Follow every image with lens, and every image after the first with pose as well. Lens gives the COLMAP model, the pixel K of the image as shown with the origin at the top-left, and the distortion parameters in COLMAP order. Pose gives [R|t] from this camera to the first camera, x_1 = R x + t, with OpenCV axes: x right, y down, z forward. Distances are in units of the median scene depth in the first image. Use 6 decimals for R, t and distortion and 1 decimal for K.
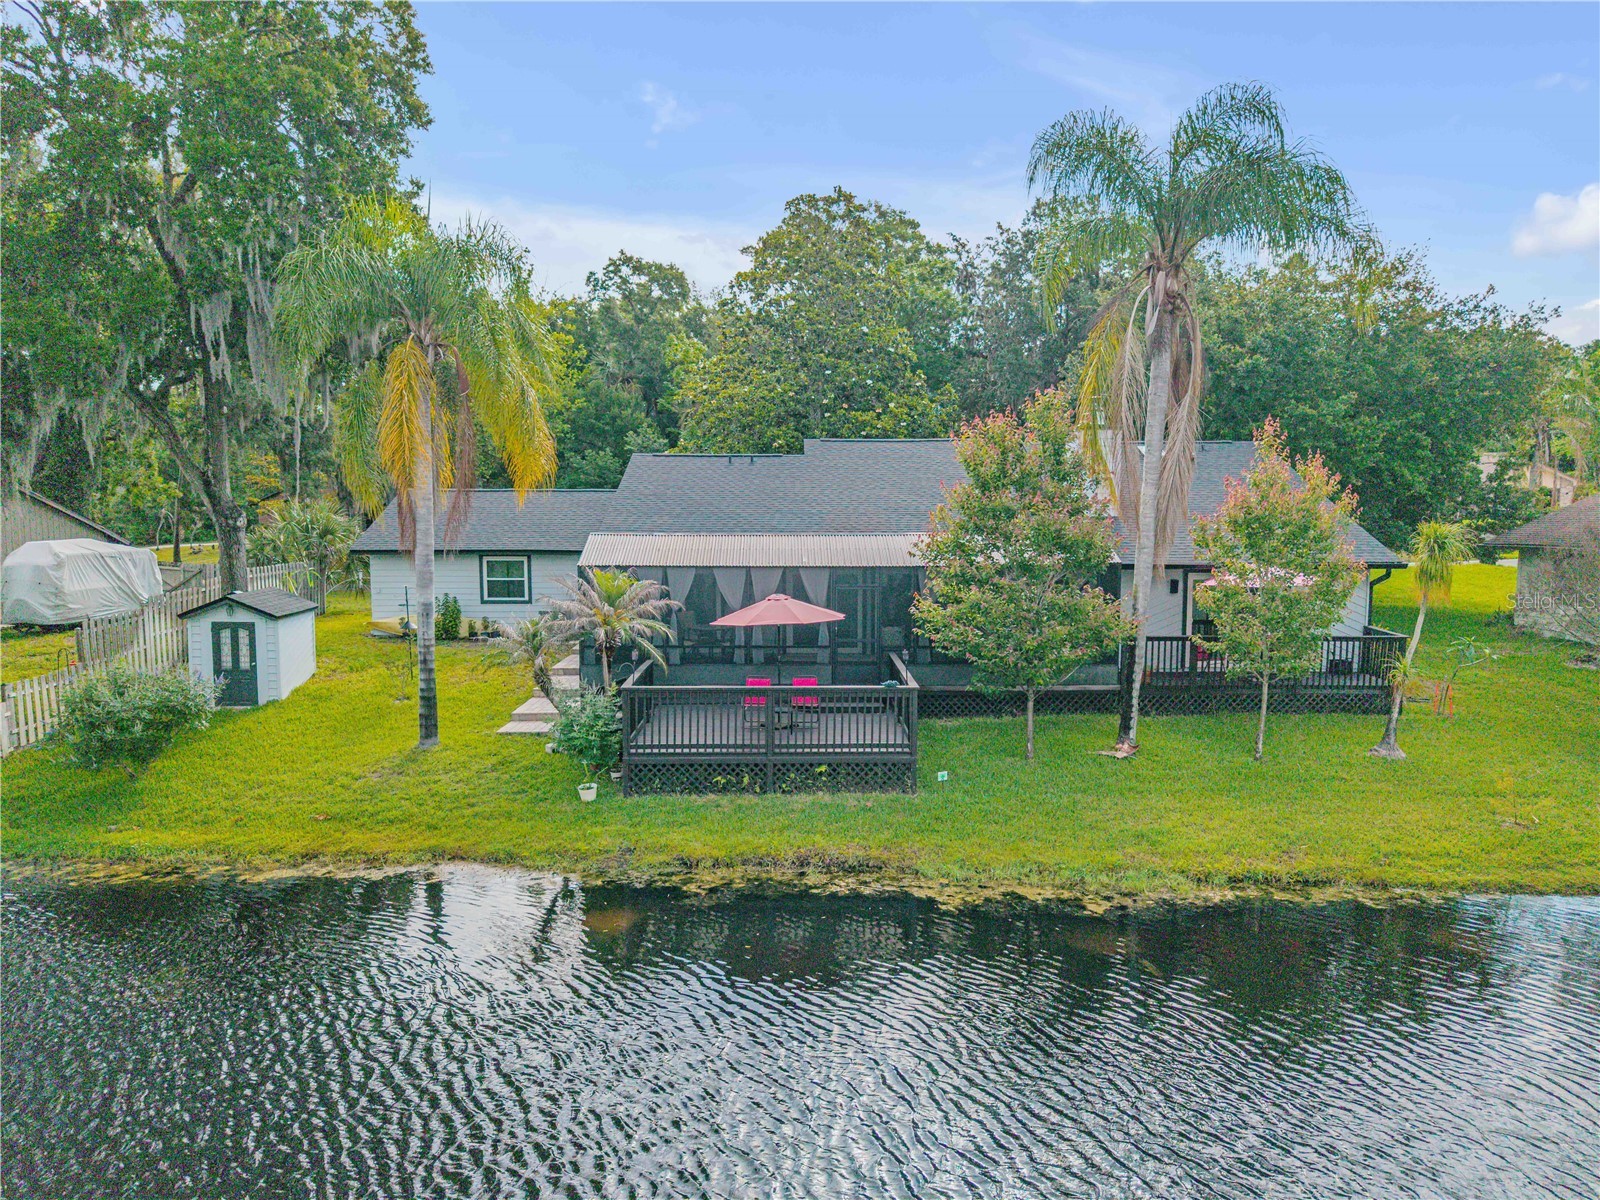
lens RADIAL K [[1087.5, 0, 800.0], [0, 1087.5, 600.0], [0, 0, 1]] dist [-0.002744, -0.001326]
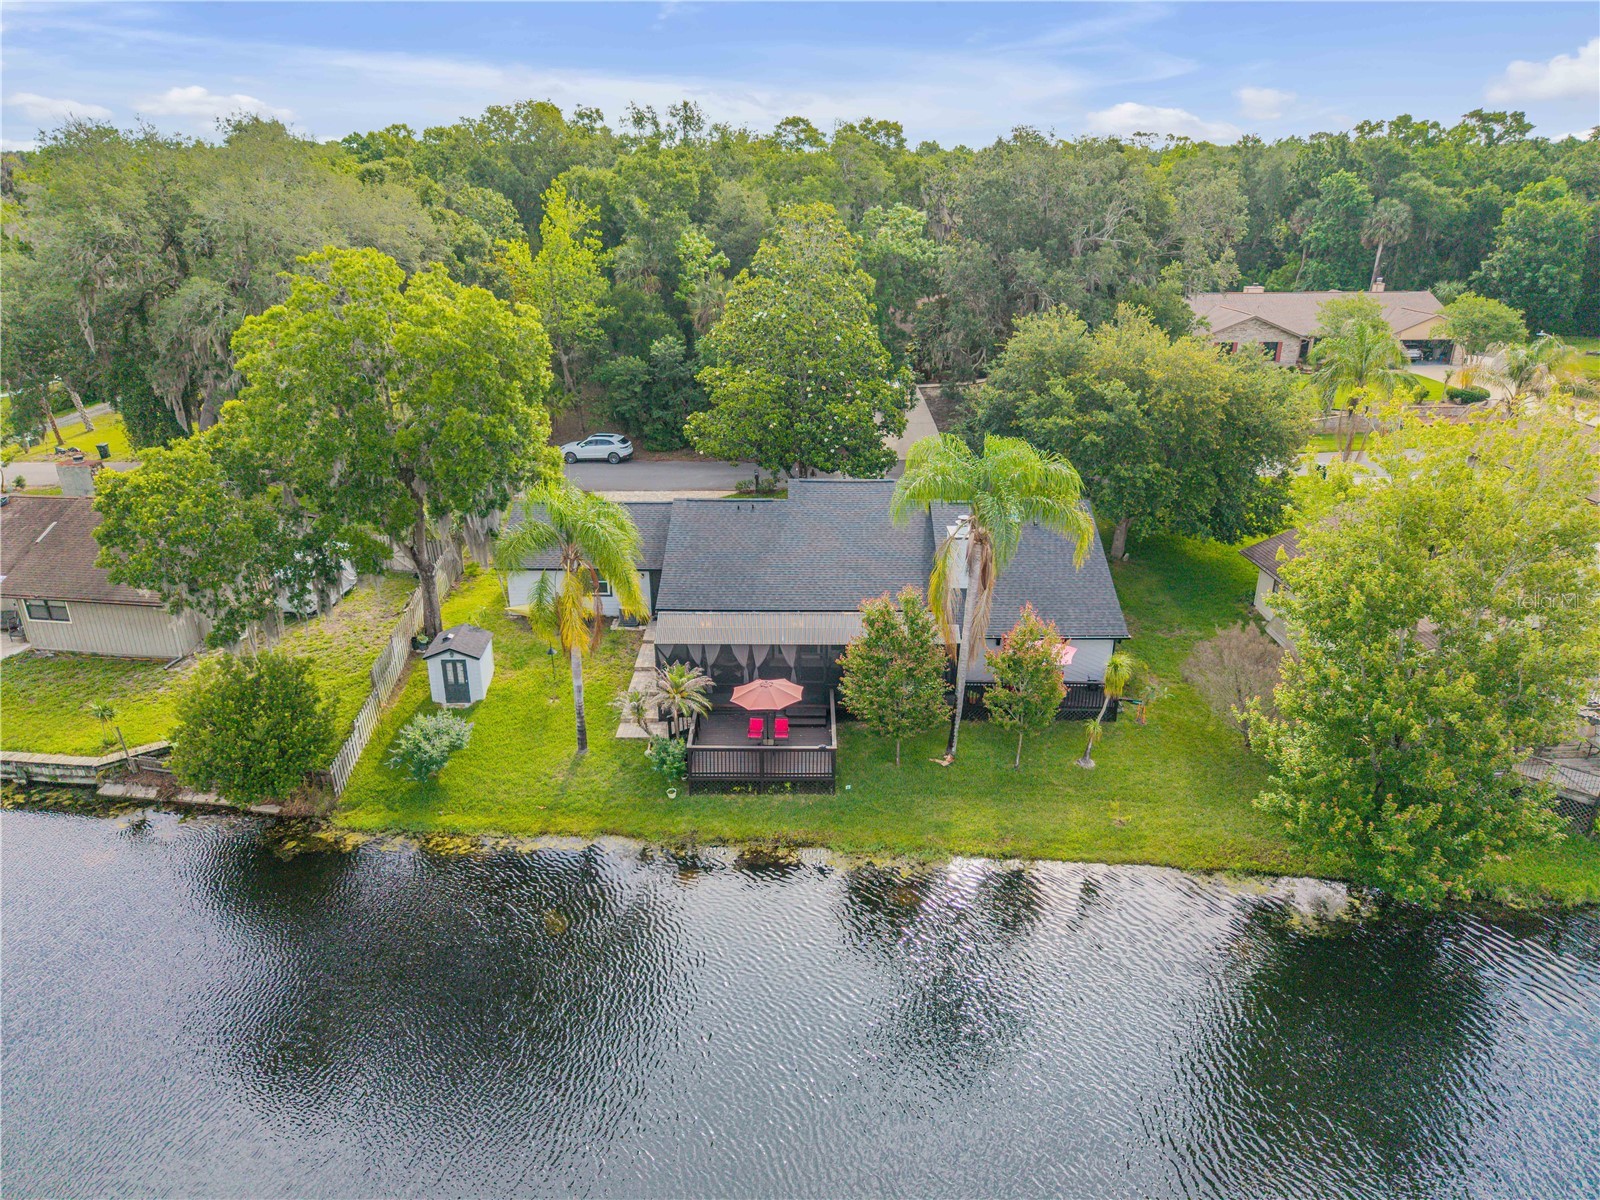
lens RADIAL K [[1092.7, 0, 800.0], [0, 1092.7, 600.0], [0, 0, 1]] dist [-0.005903, -0.002302]
pose [[0.999962, 0.000965, -0.008637, 0.054566], [0.001625, 0.955534, 0.294876, -0.696278], [0.008538, -0.294879, 0.955497, -0.753261]]
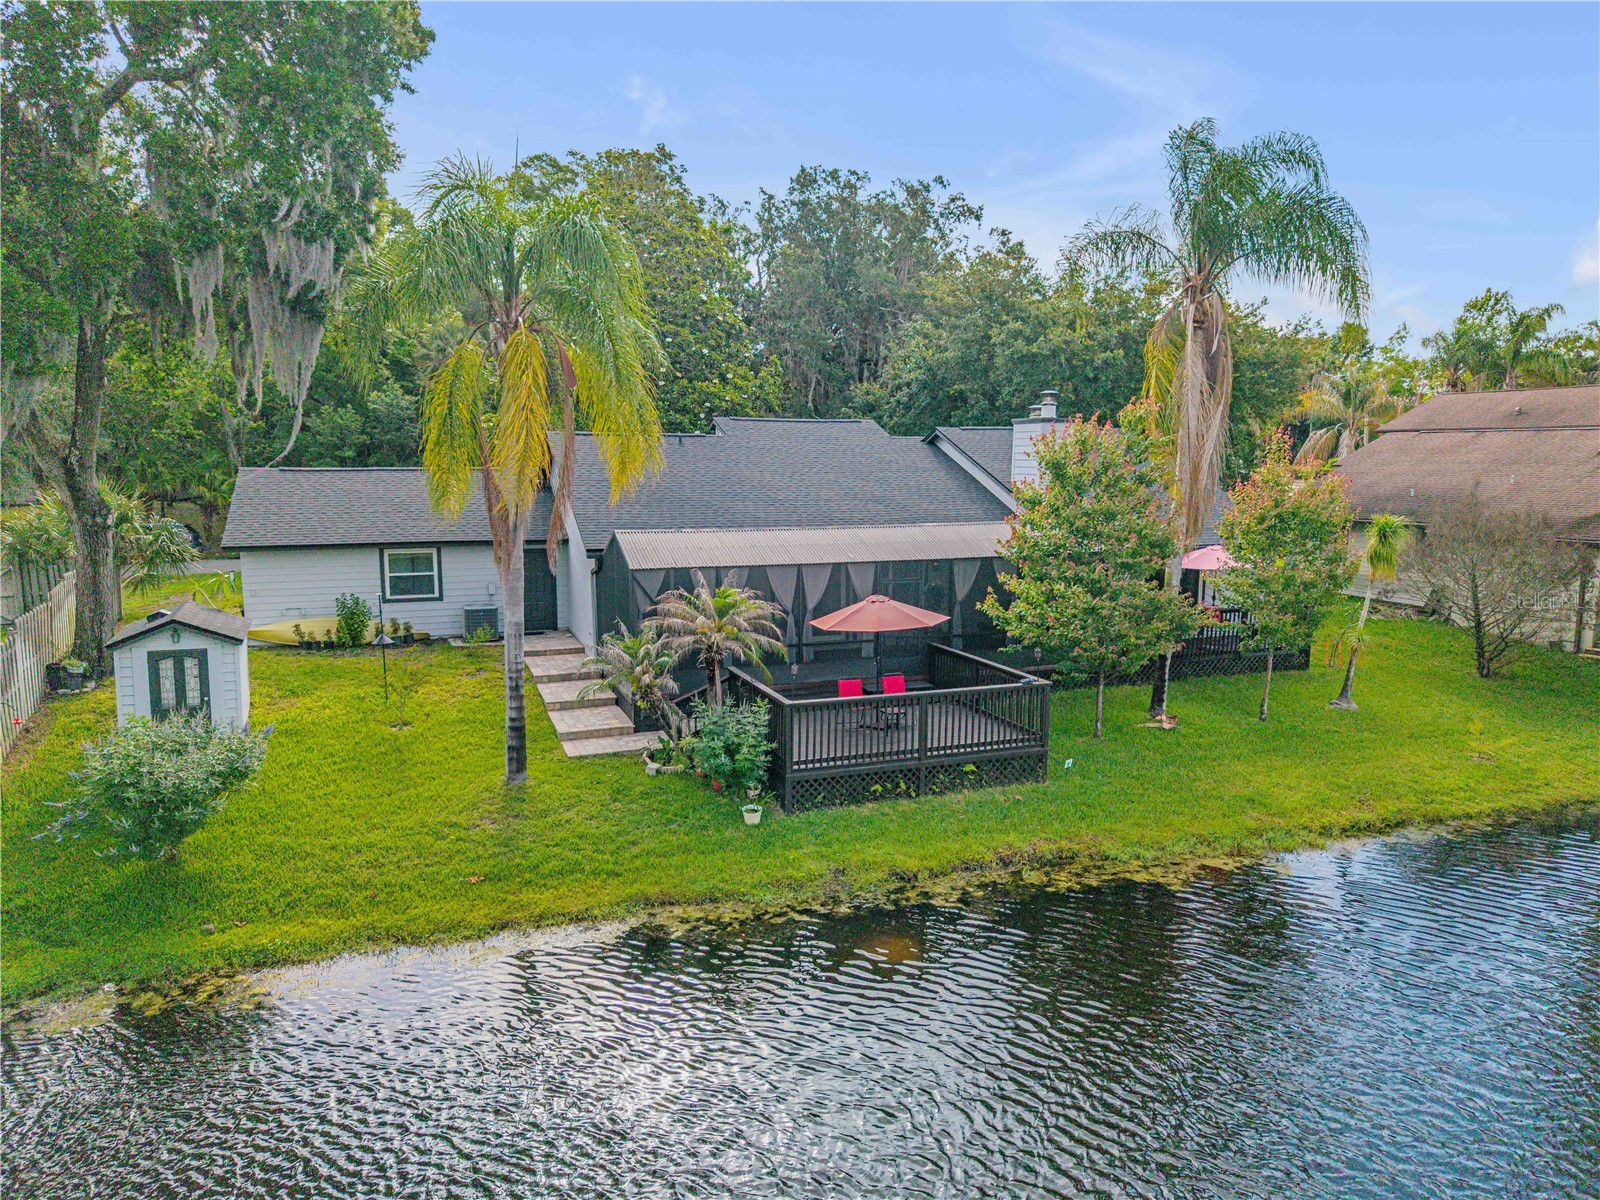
lens RADIAL K [[1092.7, 0, 800.0], [0, 1092.7, 600.0], [0, 0, 1]] dist [-0.005903, -0.002302]
pose [[0.935347, -0.045003, 0.350858, -0.442830], [0.027637, 0.998140, 0.054348, -0.058155], [-0.352651, -0.041137, 0.934850, 0.086103]]
